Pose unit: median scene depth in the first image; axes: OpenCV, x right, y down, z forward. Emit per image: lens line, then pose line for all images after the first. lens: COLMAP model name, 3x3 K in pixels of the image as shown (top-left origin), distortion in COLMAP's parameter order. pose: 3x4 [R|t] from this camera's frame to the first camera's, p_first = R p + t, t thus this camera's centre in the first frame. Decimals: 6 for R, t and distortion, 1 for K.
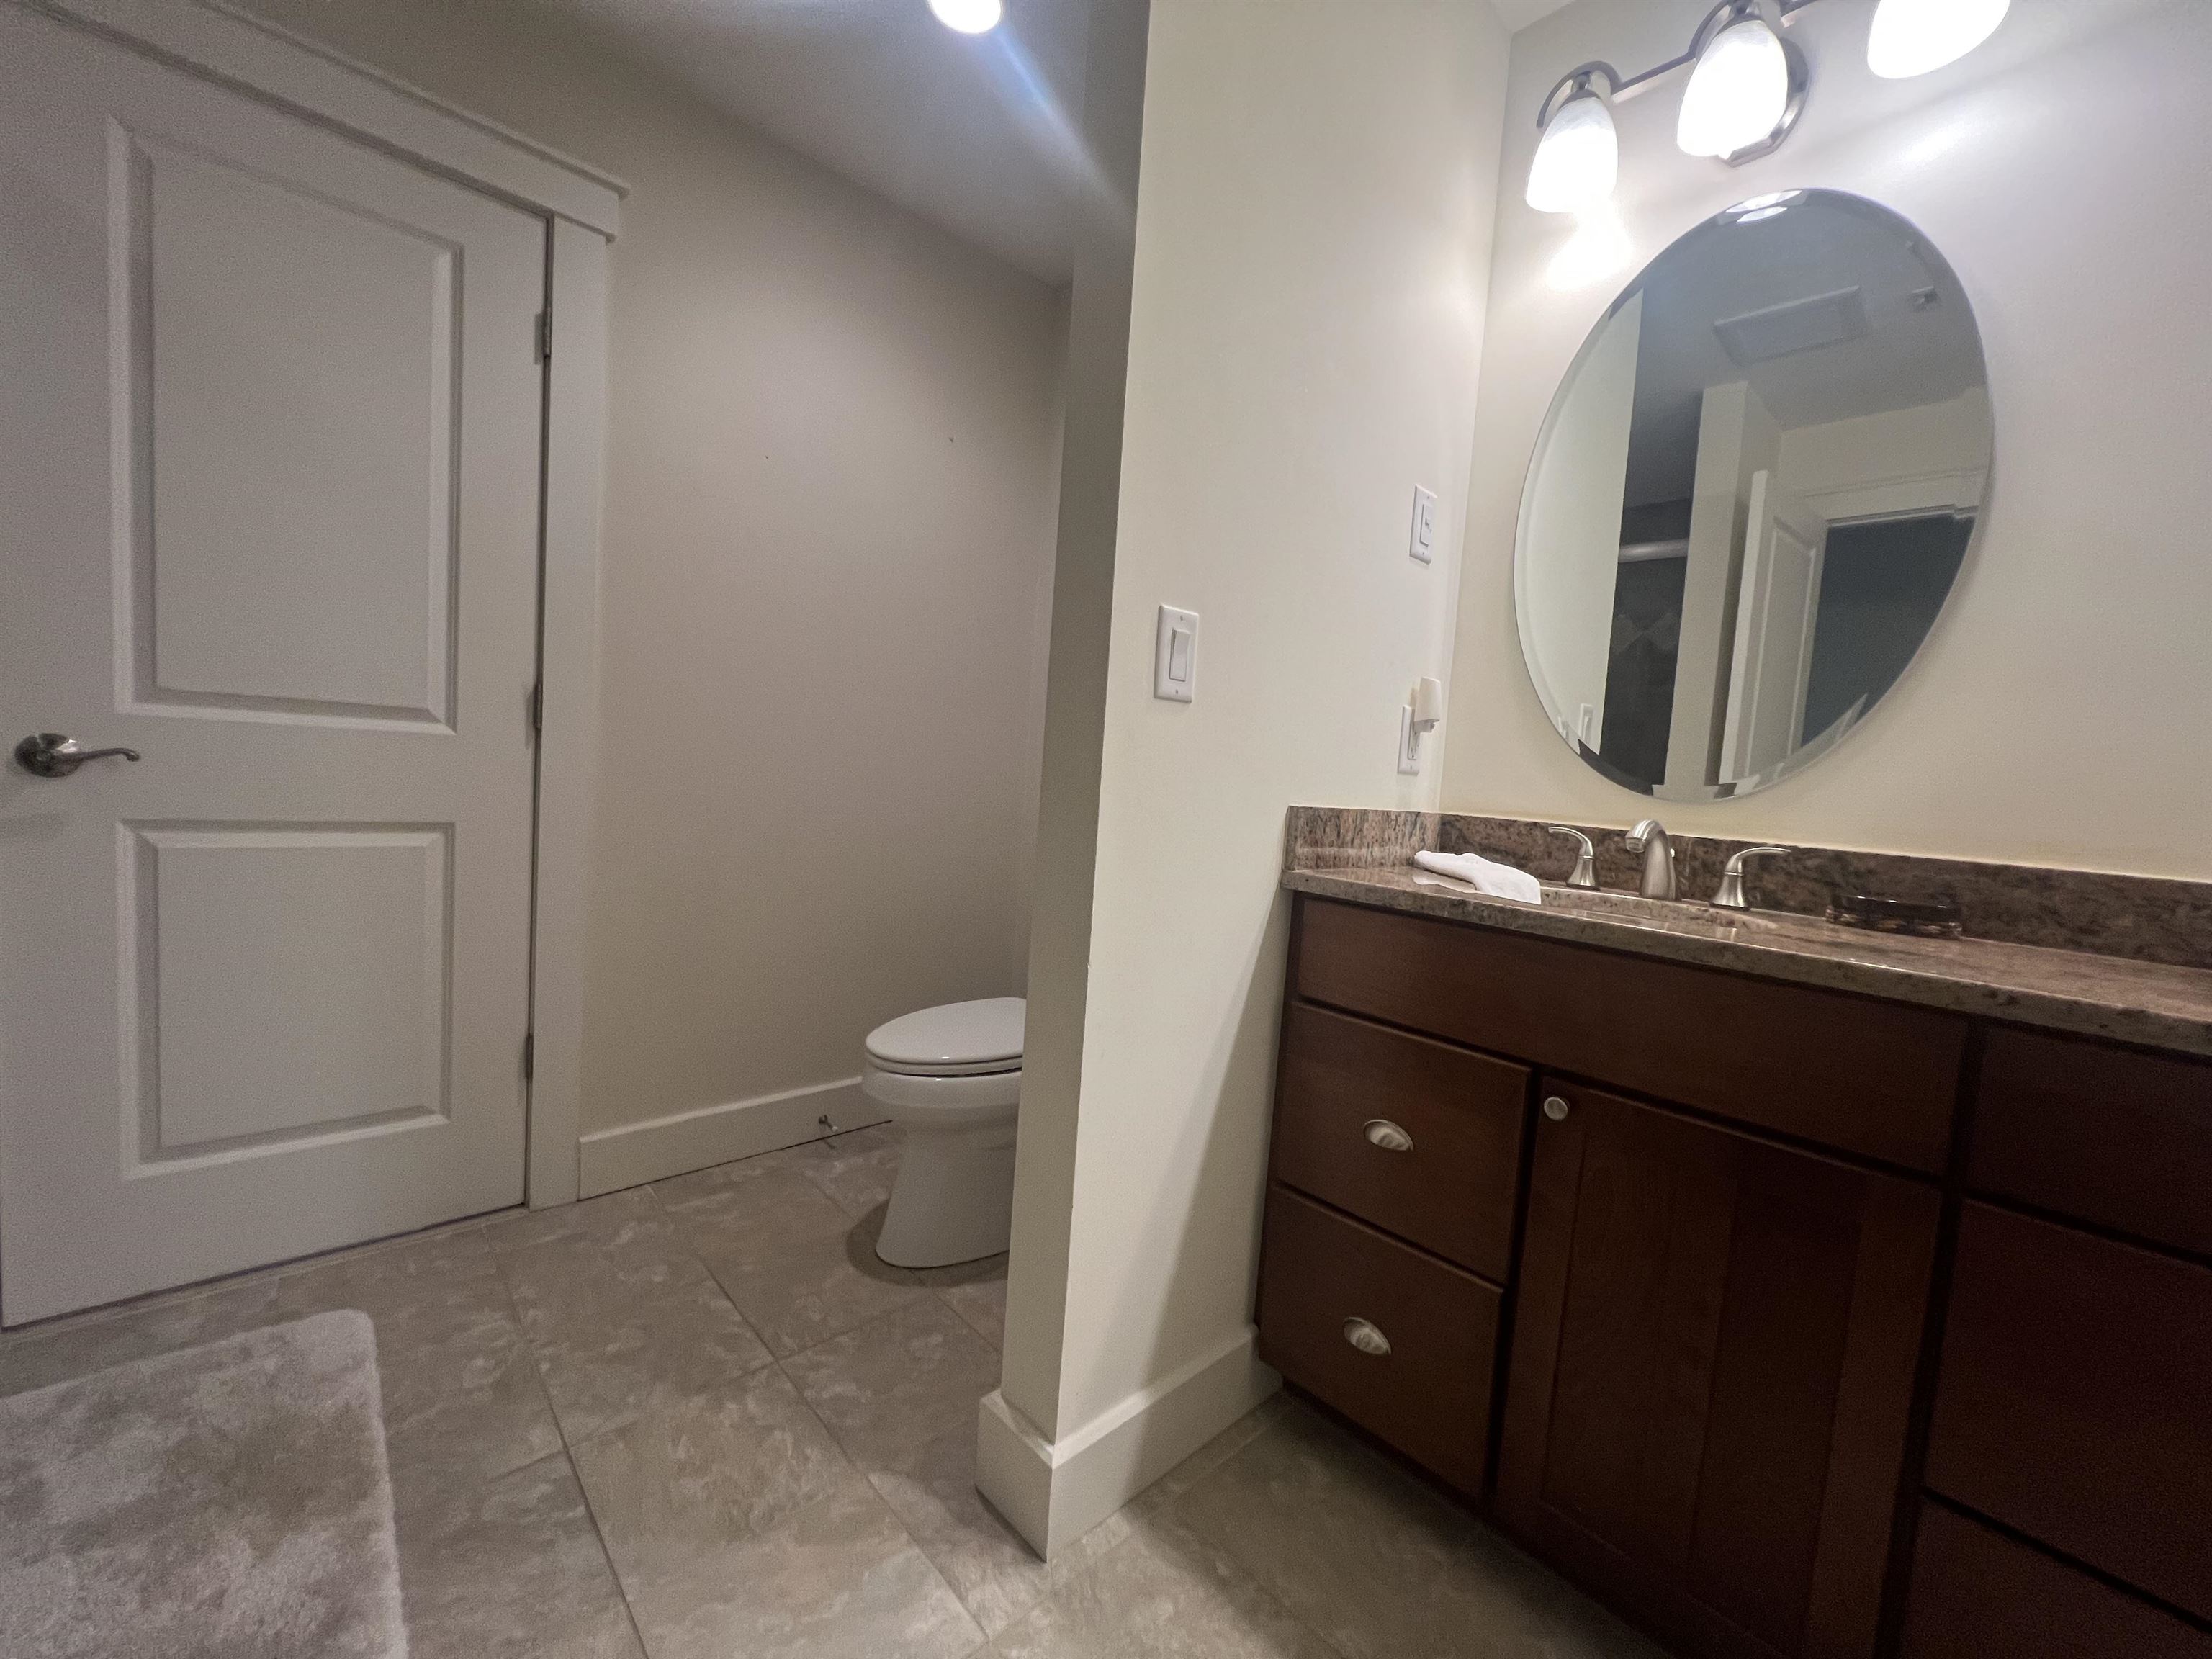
lens RADIAL K [[880.8, 0, 1114.4], [0, 880.8, 831.4], [0, 0, 1]] dist [-0.003185, 0.000697]
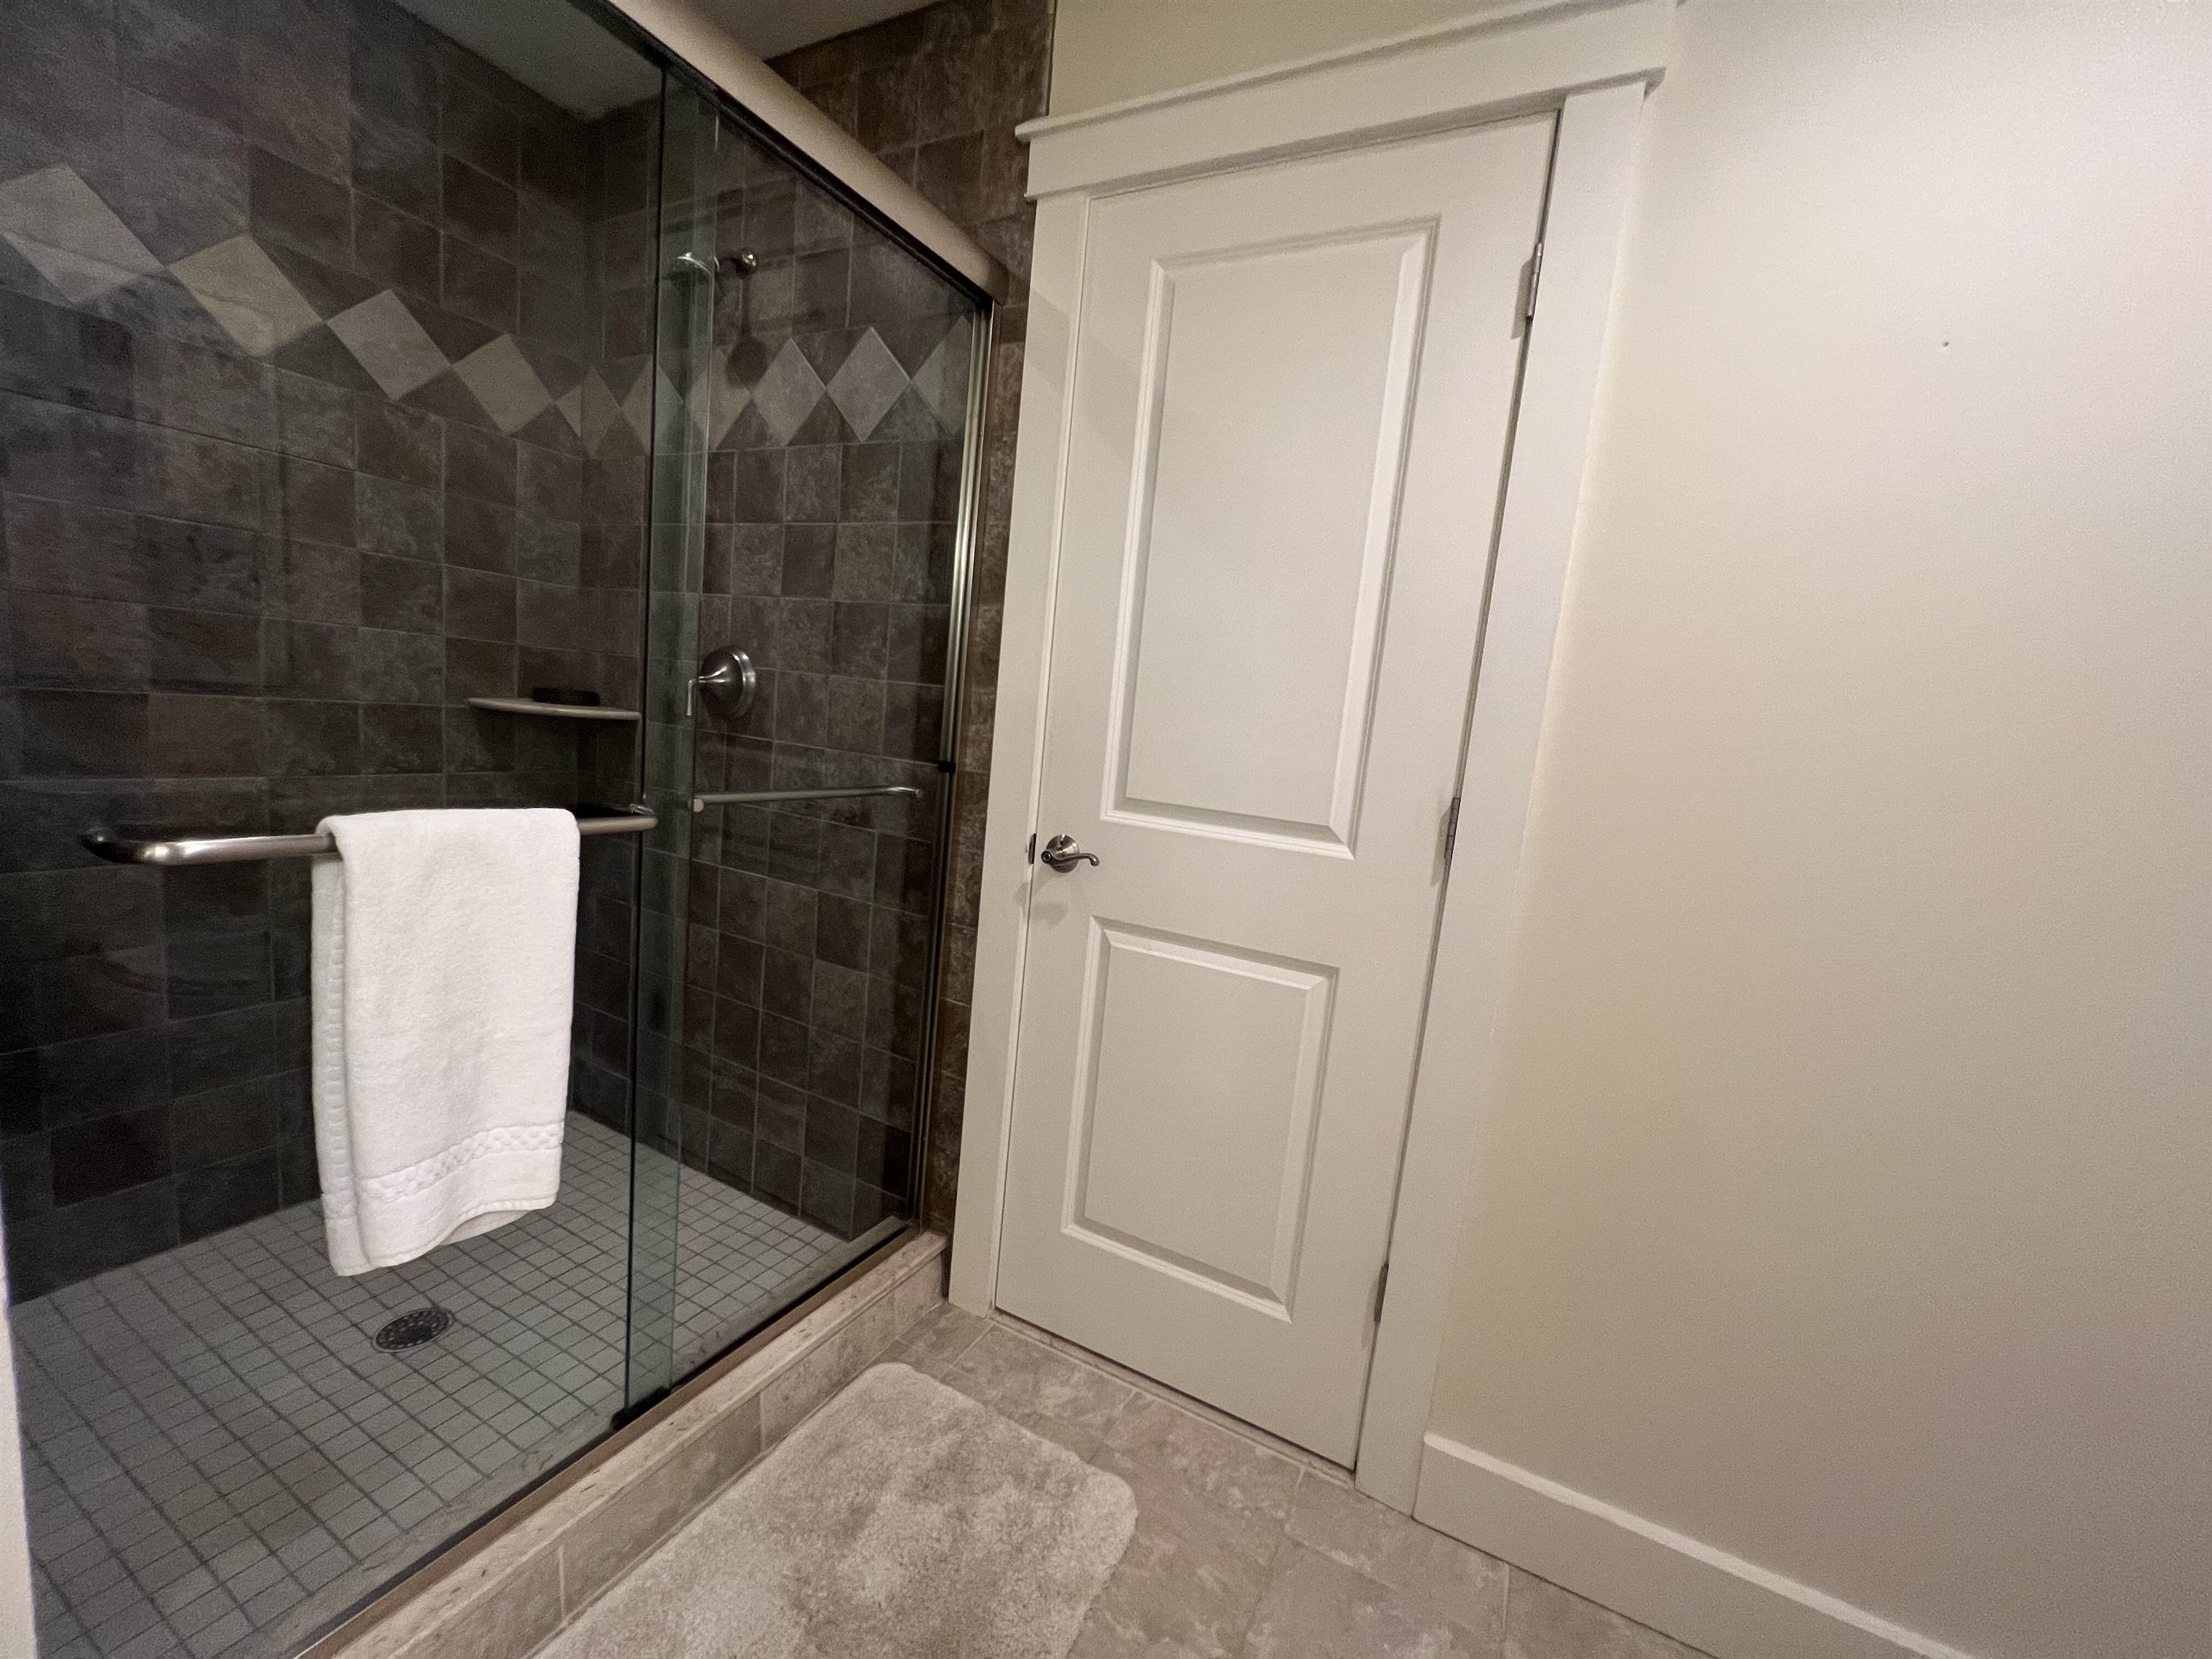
lens RADIAL K [[880.8, 0, 1105.4], [0, 880.8, 836.3], [0, 0, 1]] dist [-0.003185, 0.000697]
pose [[0.352186, 0.090440, -0.931550, -0.106613], [-0.137120, 0.989566, 0.044232, -0.149836], [0.925831, 0.112157, 0.360913, 0.564185]]
